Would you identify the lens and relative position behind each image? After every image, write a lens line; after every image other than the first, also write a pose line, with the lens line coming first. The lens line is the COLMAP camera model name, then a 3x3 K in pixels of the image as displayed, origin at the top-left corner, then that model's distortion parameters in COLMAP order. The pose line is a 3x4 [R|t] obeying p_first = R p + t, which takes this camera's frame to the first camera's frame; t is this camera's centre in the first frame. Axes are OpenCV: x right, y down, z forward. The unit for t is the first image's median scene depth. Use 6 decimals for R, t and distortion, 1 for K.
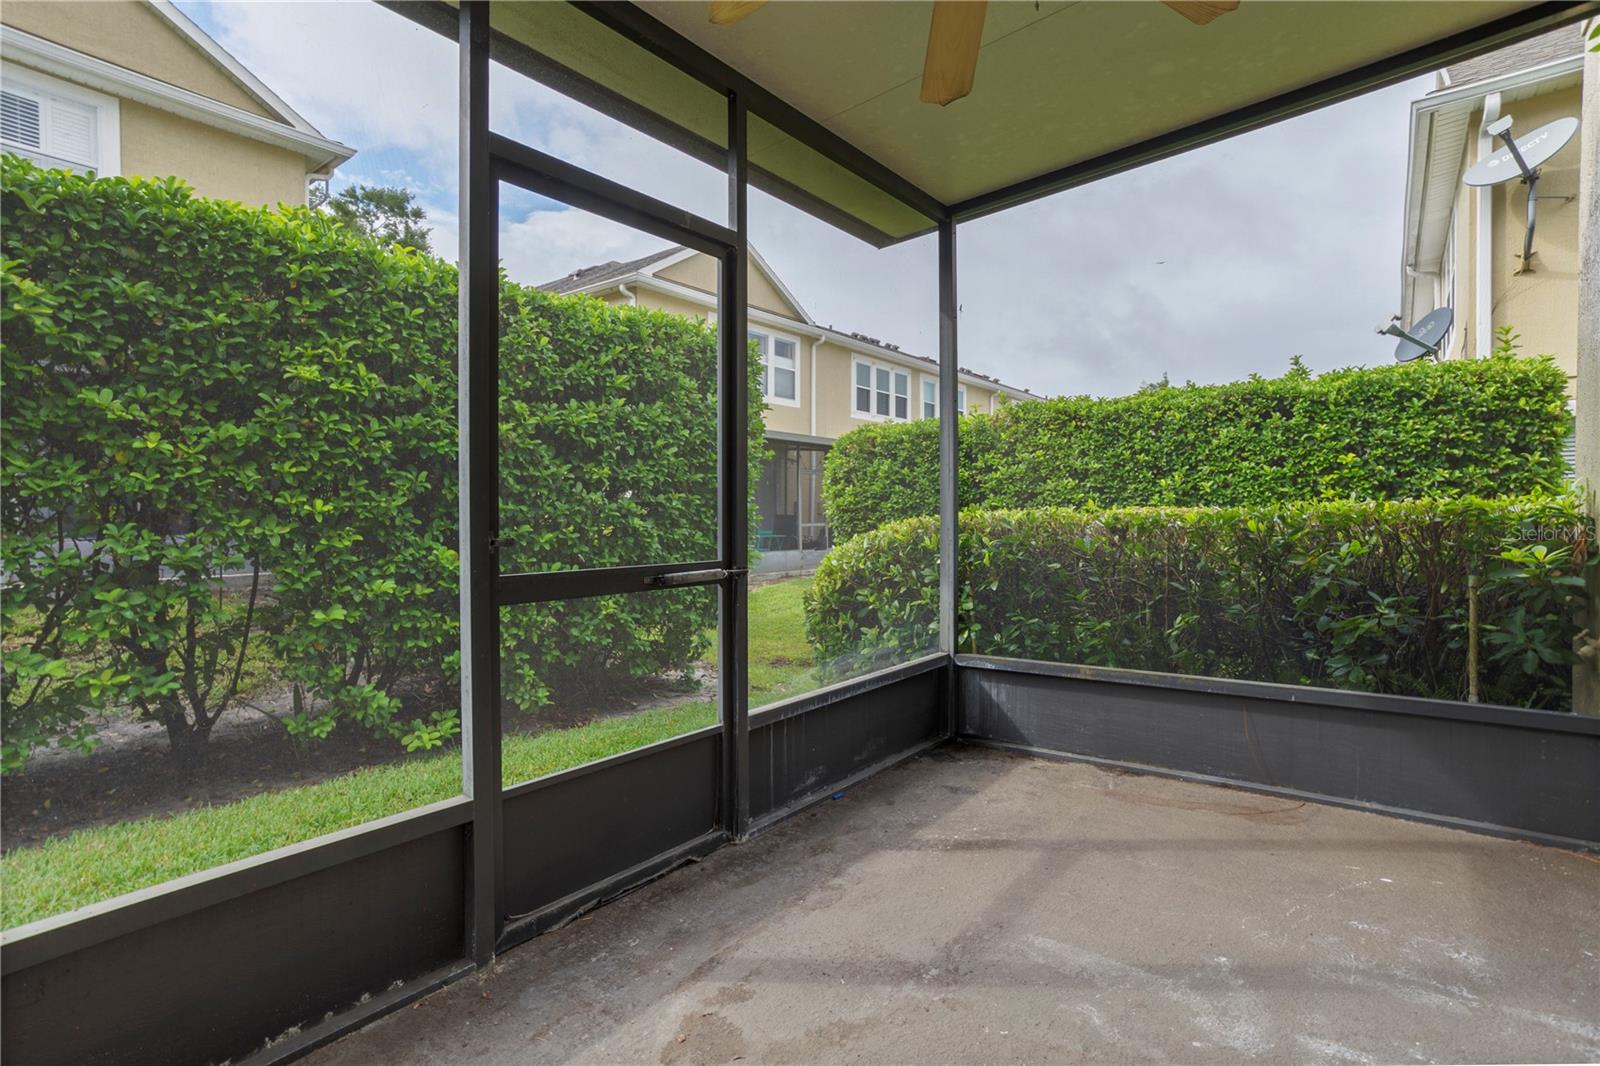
lens RADIAL K [[776.5, 0, 798.6], [0, 776.5, 527.6], [0, 0, 1]] dist [-0.060009, 0.035150]
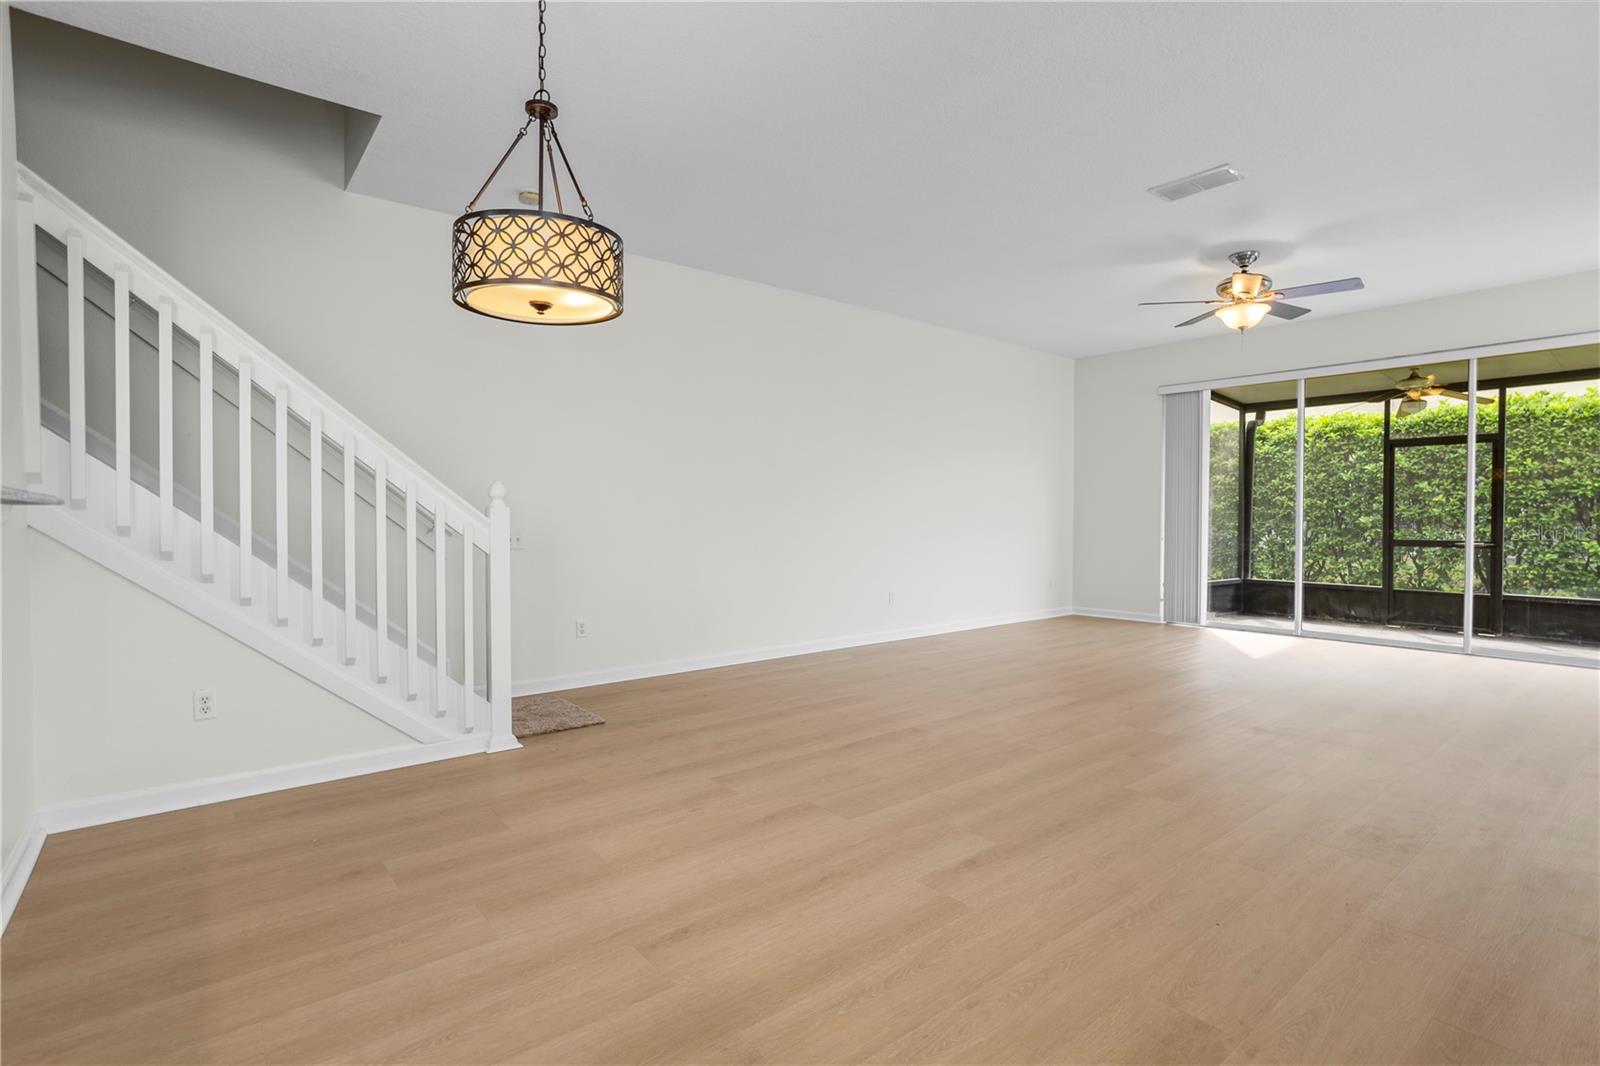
lens RADIAL K [[776.5, 0, 798.6], [0, 776.5, 527.6], [0, 0, 1]] dist [-0.060009, 0.035150]
pose [[-0.236794, 0.021283, -0.971327, 2.198364], [-0.014360, 0.999574, 0.025402, -0.031797], [0.971454, 0.019963, -0.236387, -0.610492]]
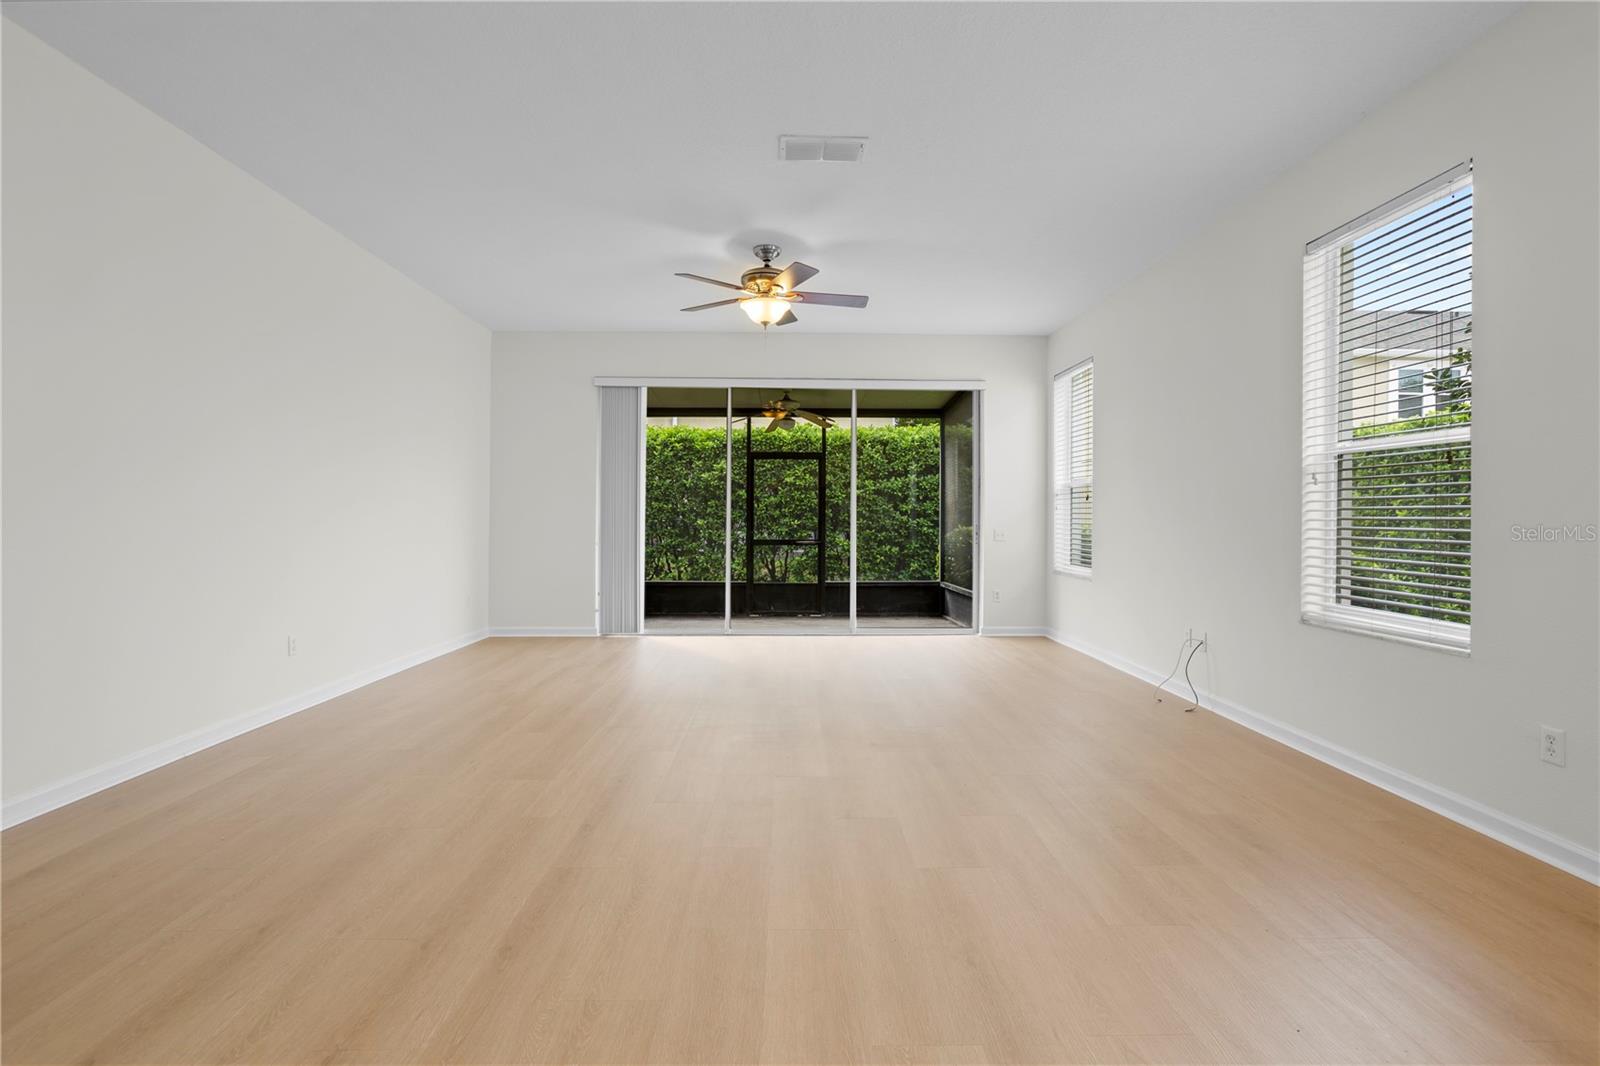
lens RADIAL K [[784.0, 0, 805.1], [0, 784.0, 519.5], [0, 0, 1]] dist [-0.050261, 0.028740]
pose [[0.626670, 0.007253, -0.779251, 1.811020], [-0.017996, 0.999825, -0.005167, -0.022415], [0.779077, 0.017262, 0.626691, -0.923965]]
